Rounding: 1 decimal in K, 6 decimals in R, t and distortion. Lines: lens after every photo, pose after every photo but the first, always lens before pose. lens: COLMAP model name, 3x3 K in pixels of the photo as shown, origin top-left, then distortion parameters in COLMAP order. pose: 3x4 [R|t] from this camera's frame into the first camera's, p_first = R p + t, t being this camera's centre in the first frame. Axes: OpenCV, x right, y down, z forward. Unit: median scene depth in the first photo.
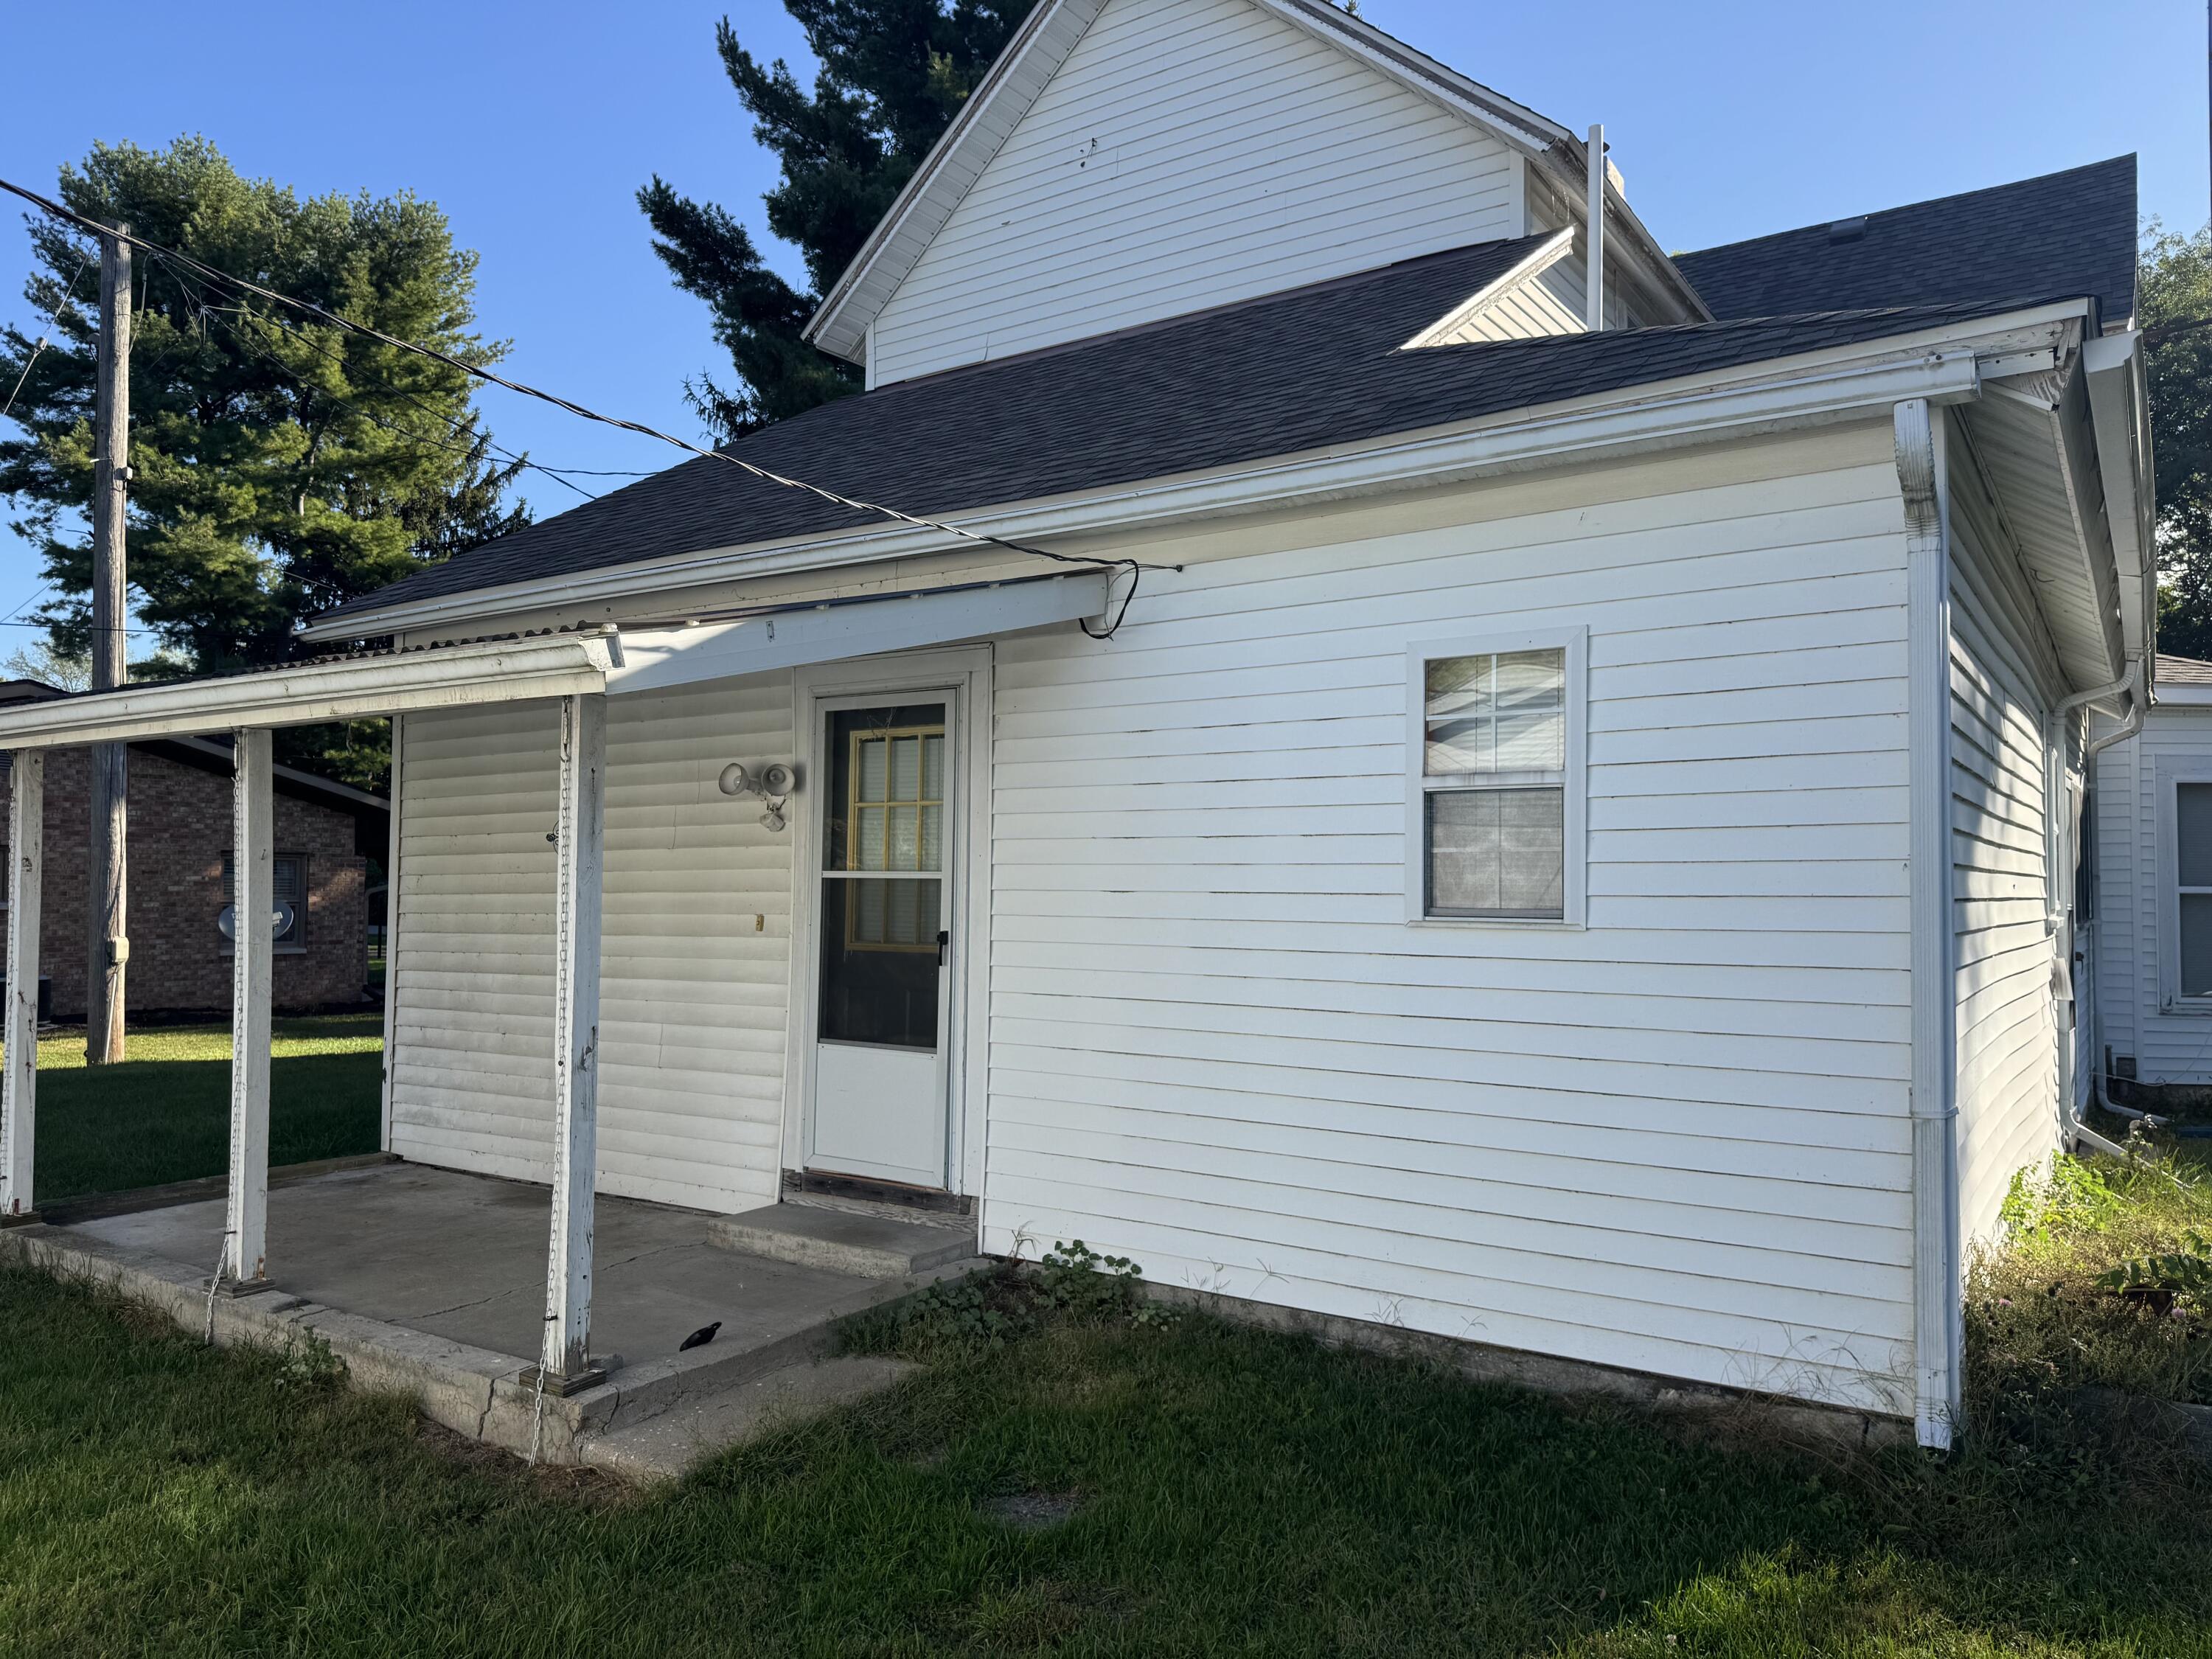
lens RADIAL K [[1565.5, 0, 1109.9], [0, 1565.5, 834.7], [0, 0, 1]] dist [0.001147, -0.003850]
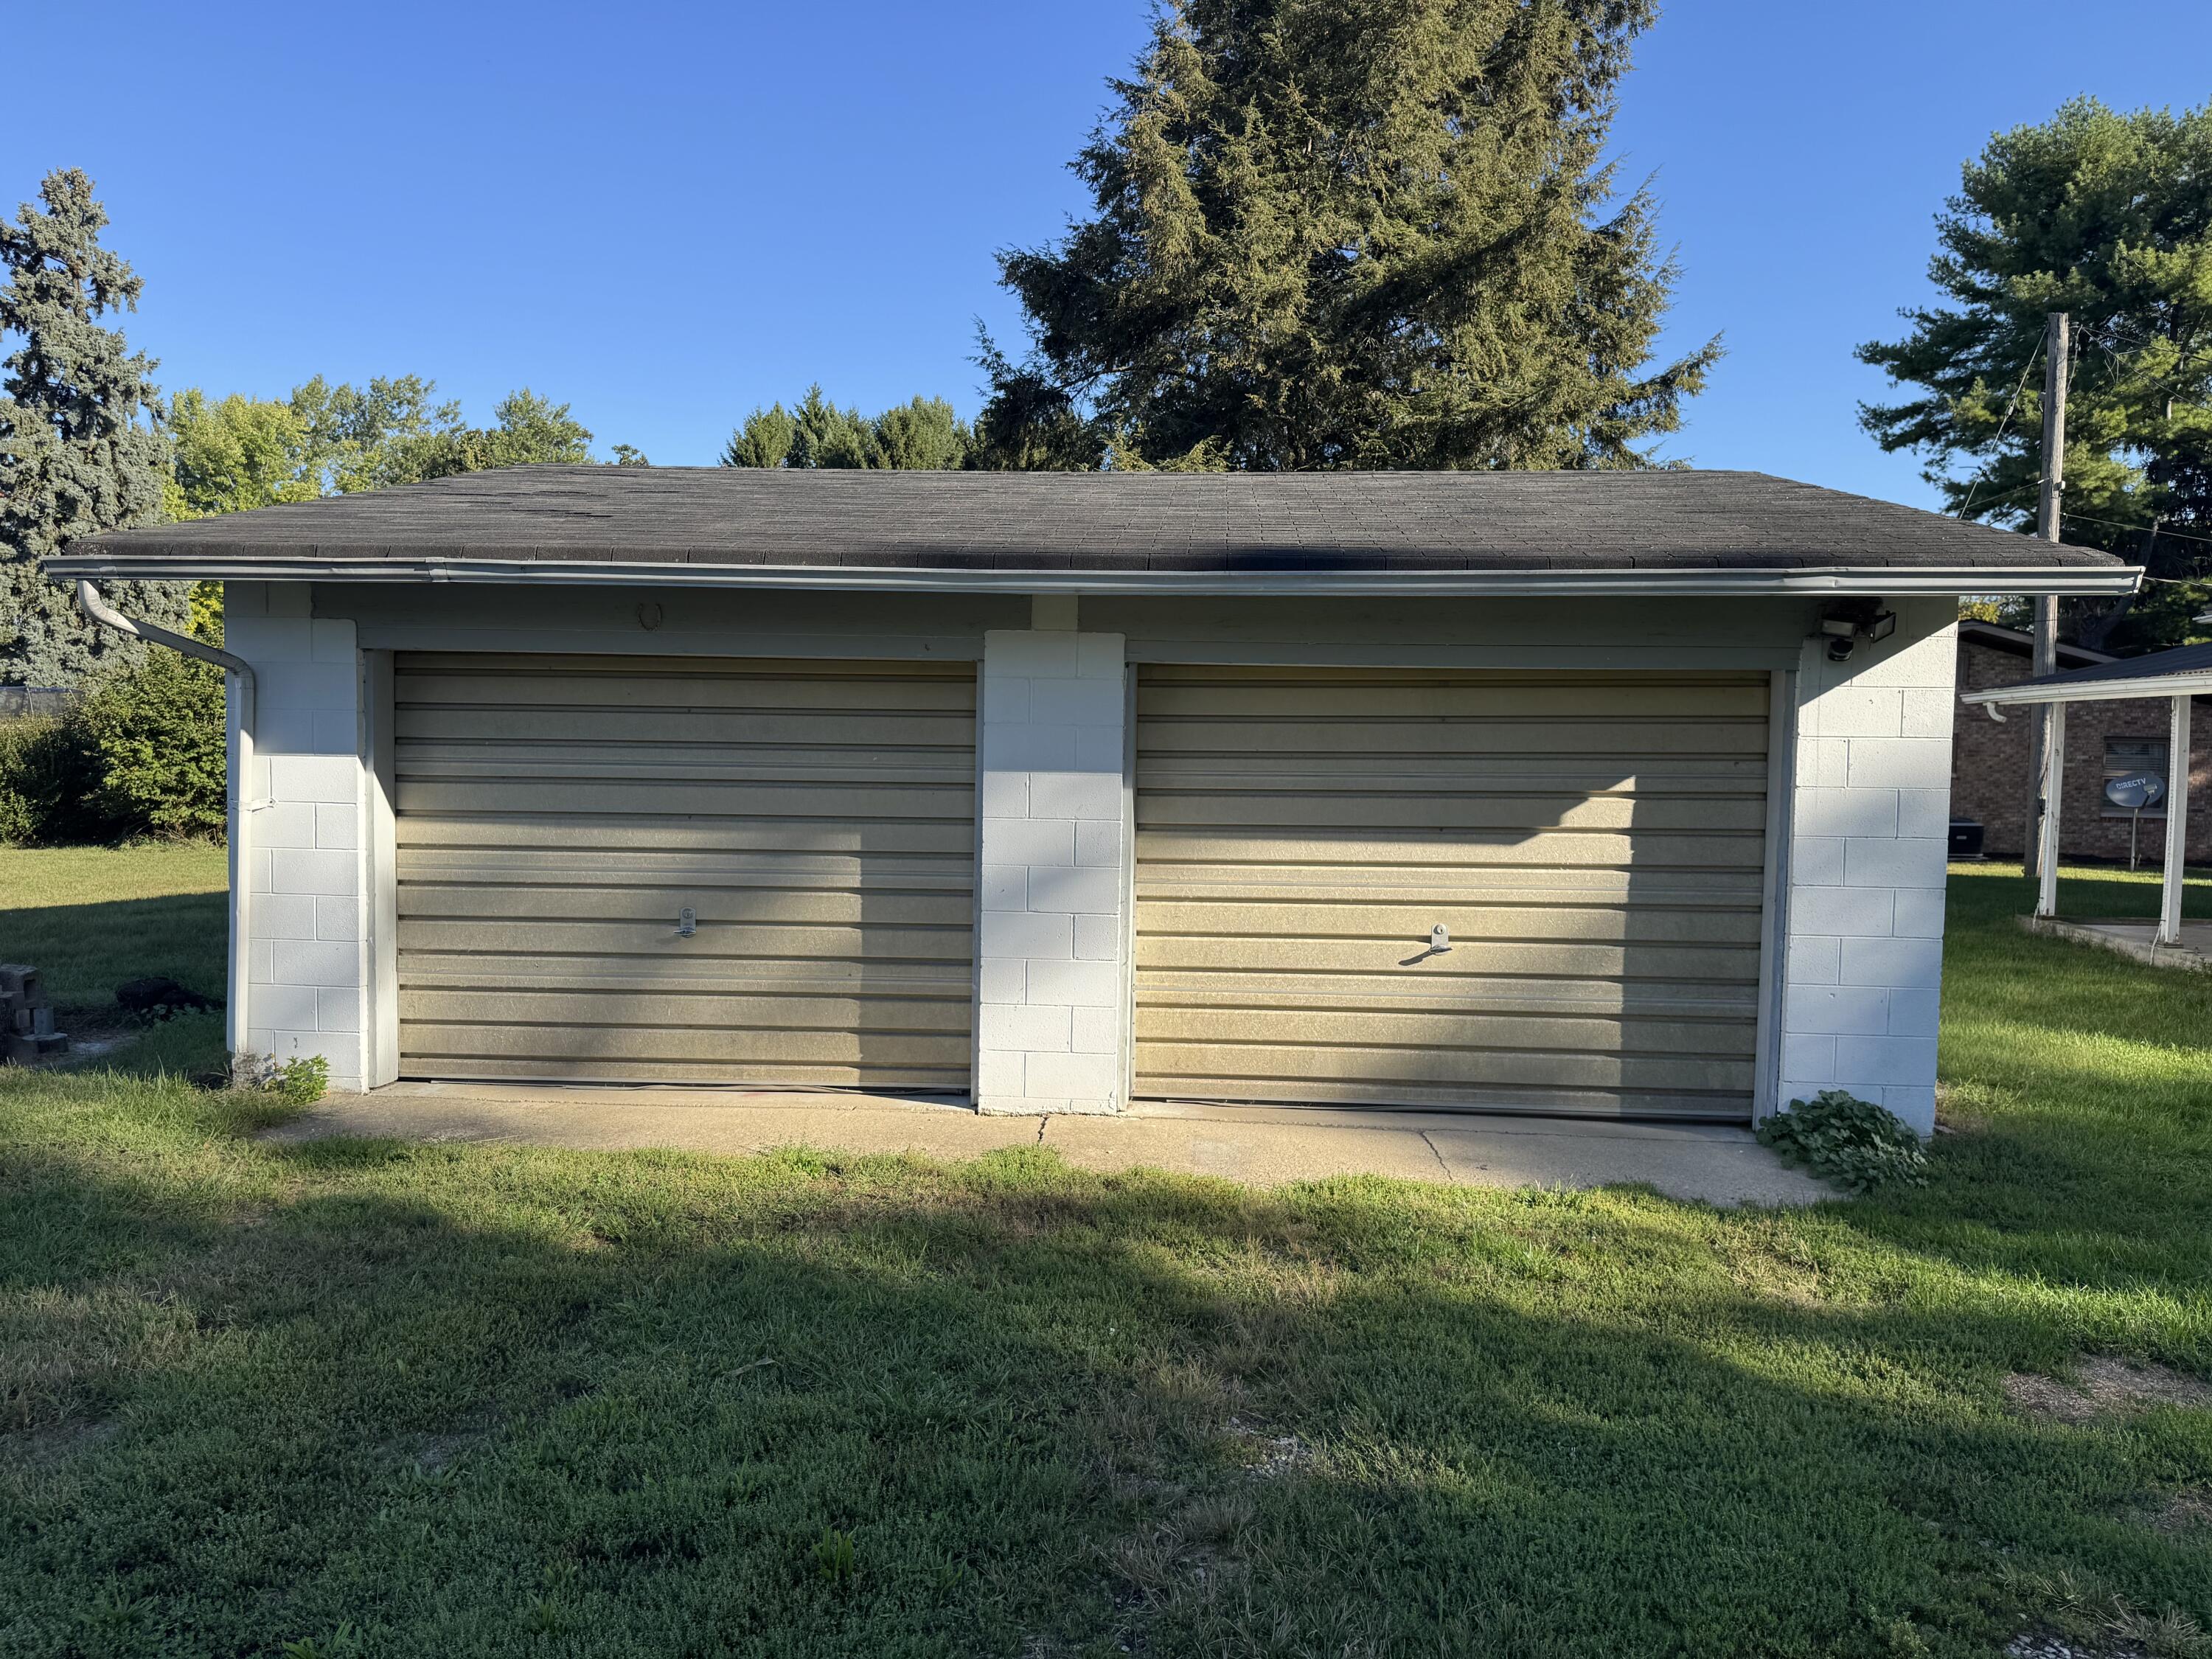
lens RADIAL K [[1565.5, 0, 1109.9], [0, 1565.5, 836.0], [0, 0, 1]] dist [0.001147, -0.003850]
pose [[0.489493, 0.054155, -0.870324, 0.084857], [0.014256, 0.997439, 0.070082, -0.005198], [0.871891, -0.046712, 0.487468, -0.185416]]
